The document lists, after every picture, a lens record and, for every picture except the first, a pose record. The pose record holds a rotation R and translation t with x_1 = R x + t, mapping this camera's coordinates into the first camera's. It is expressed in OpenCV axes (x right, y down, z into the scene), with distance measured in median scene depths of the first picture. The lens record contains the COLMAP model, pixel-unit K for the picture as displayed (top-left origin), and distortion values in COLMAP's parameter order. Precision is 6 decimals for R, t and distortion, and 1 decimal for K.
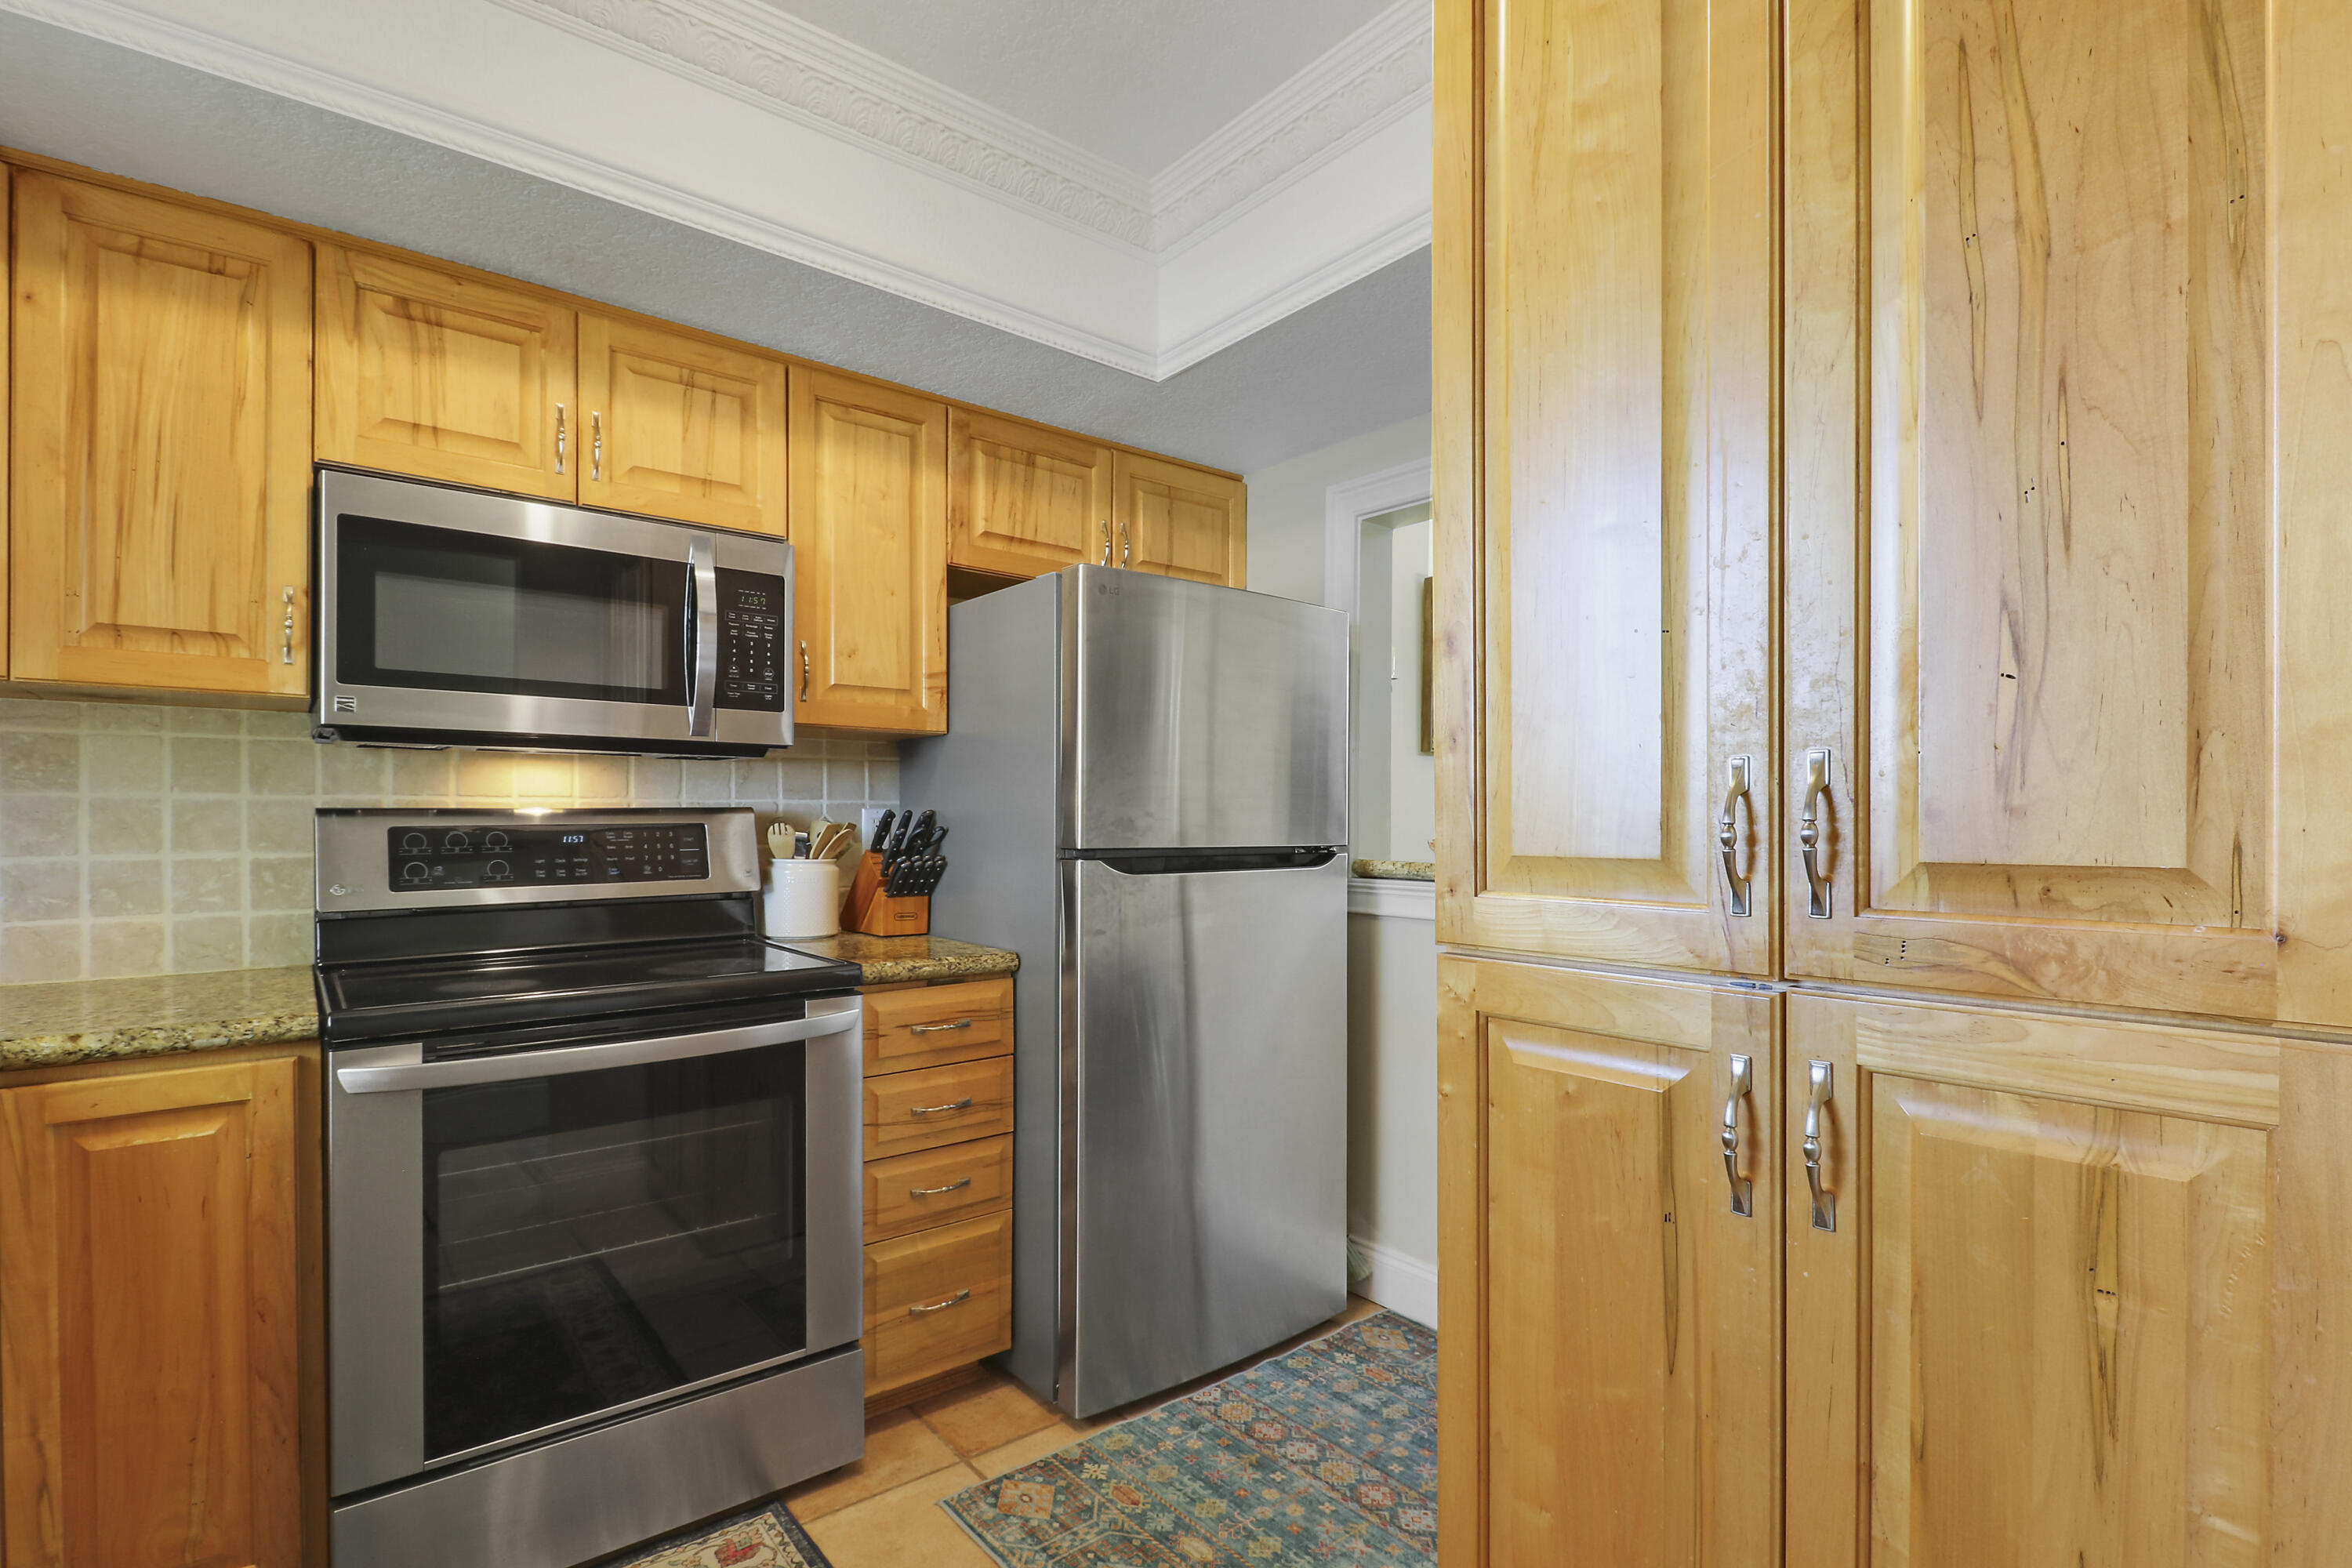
lens RADIAL K [[1097.4, 0, 1155.2], [0, 1097.4, 821.8], [0, 0, 1]] dist [-0.026863, -0.007177]
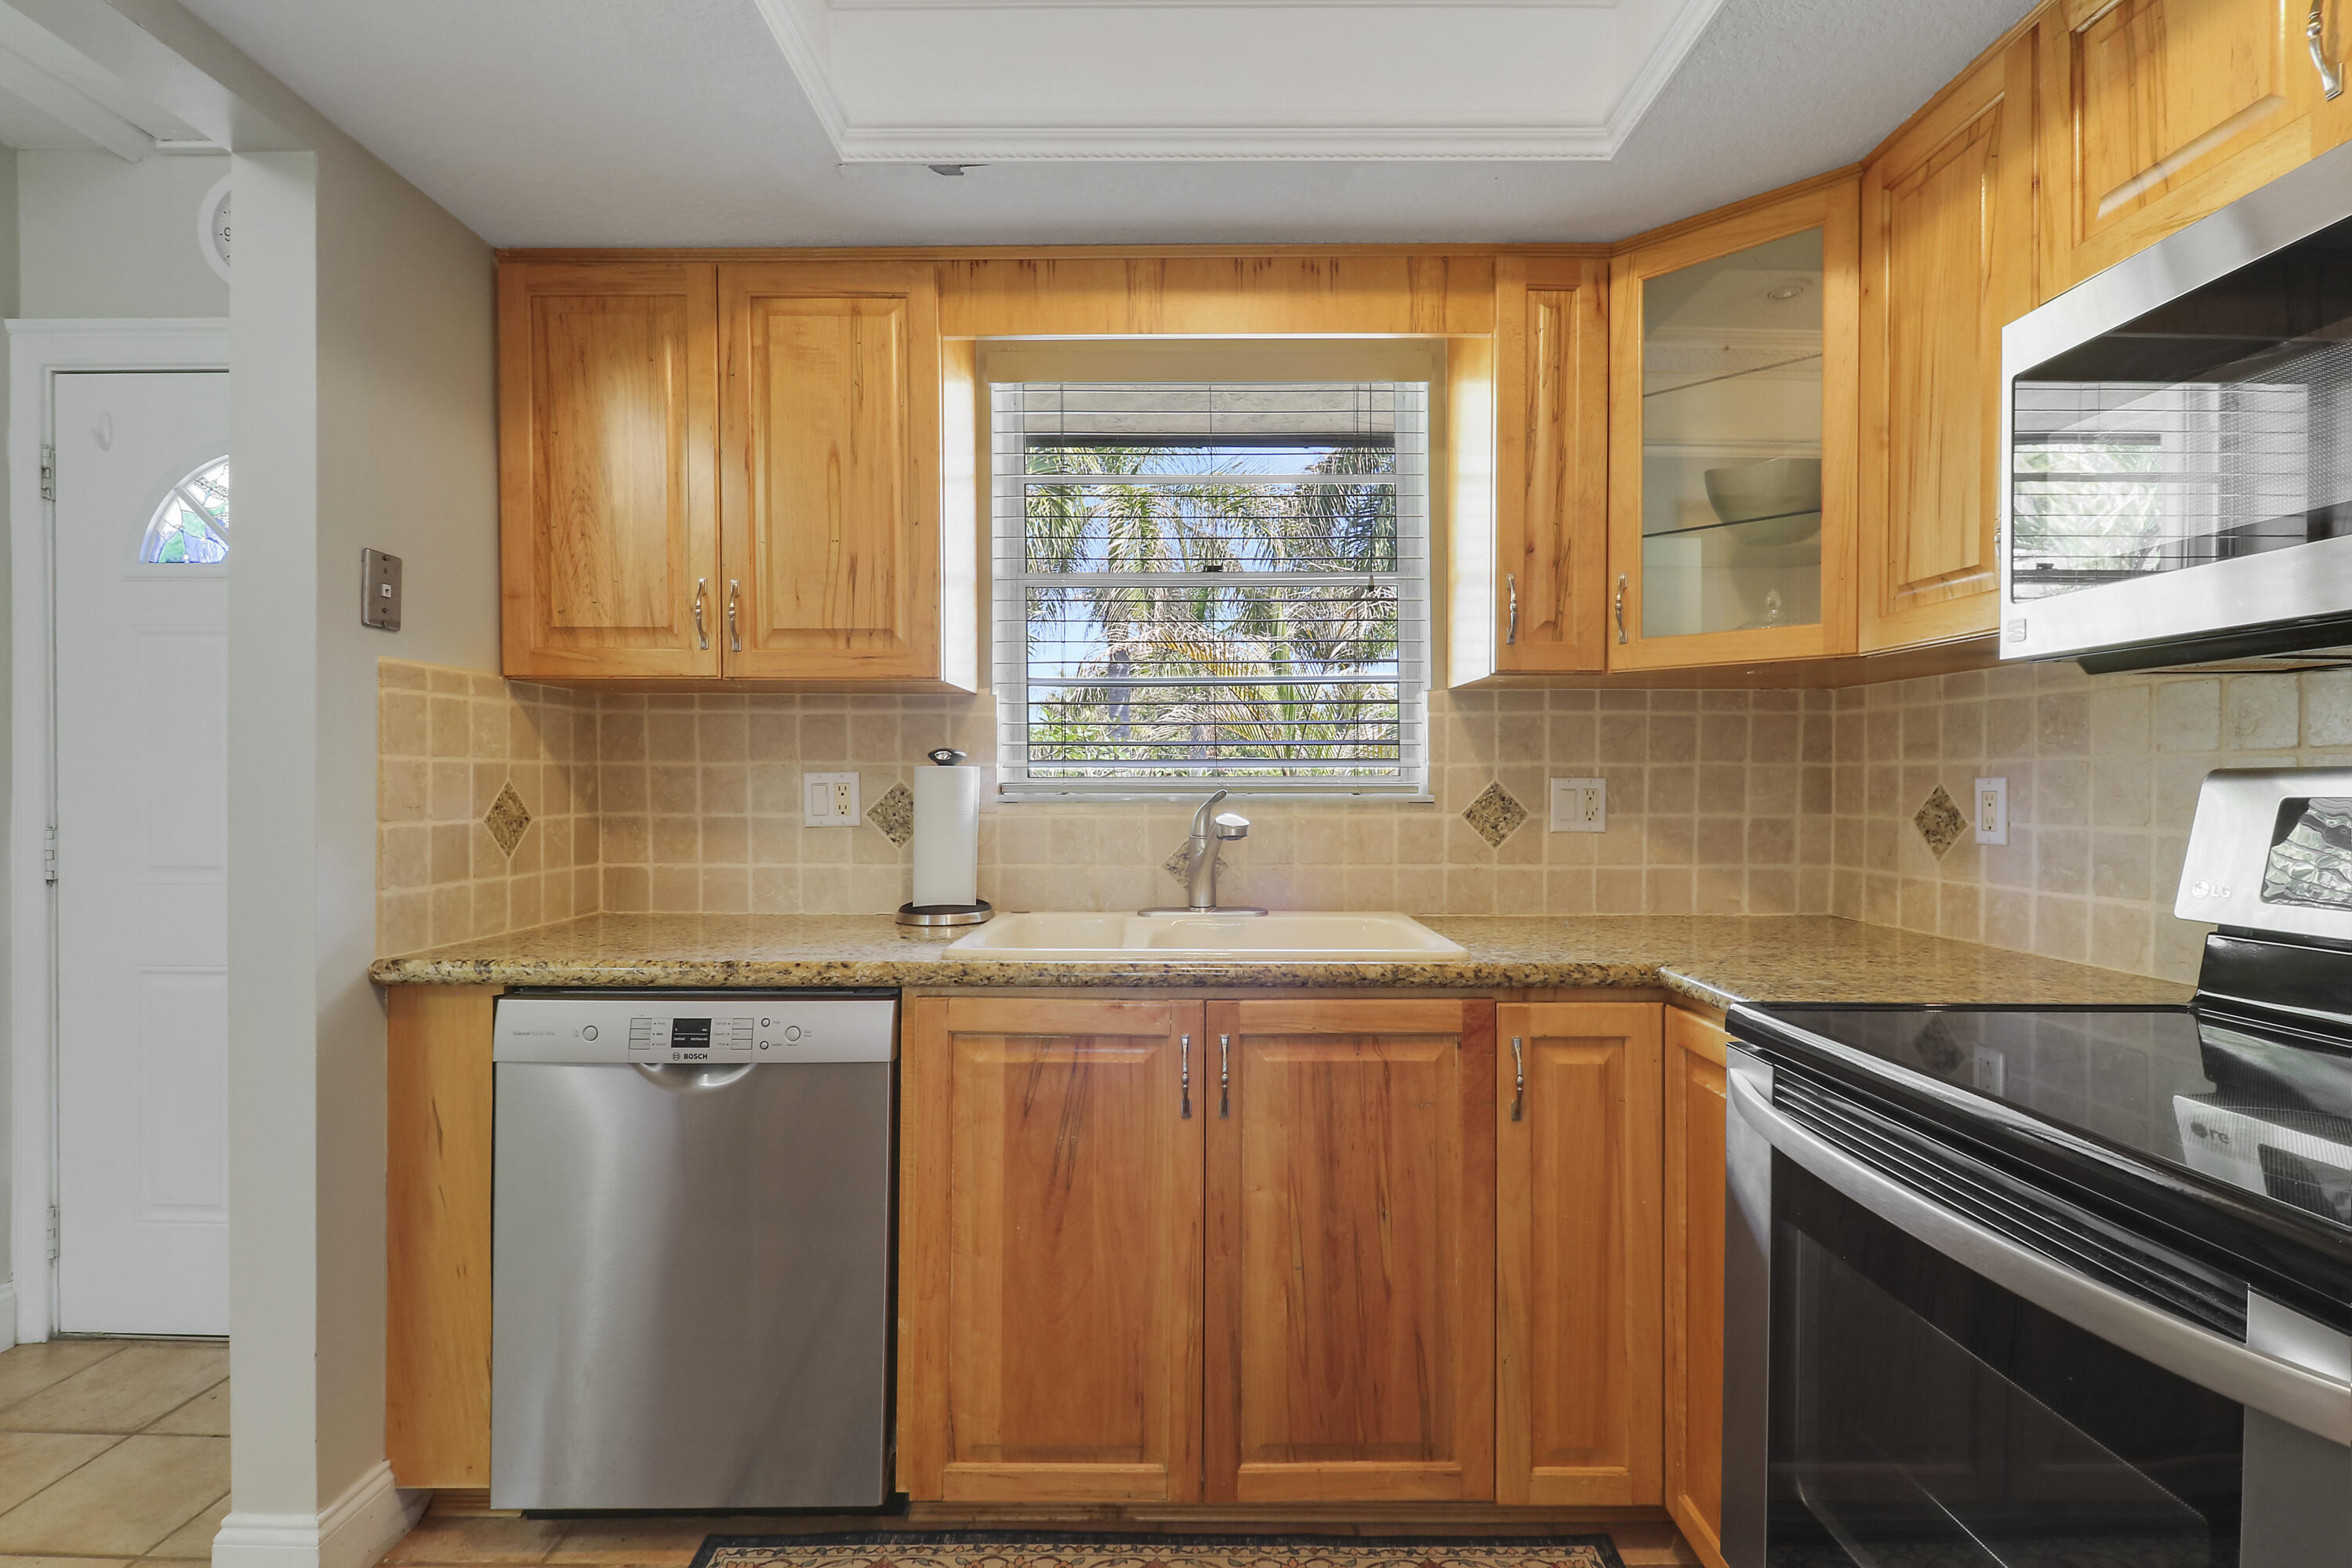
lens RADIAL K [[1097.4, 0, 1167.9], [0, 1097.4, 788.0], [0, 0, 1]] dist [-0.026863, -0.007177]
pose [[-0.625317, -0.003539, -0.780363, 0.191650], [-0.012994, 0.999898, 0.005878, 0.004876], [0.780263, 0.013816, -0.625299, 0.963335]]
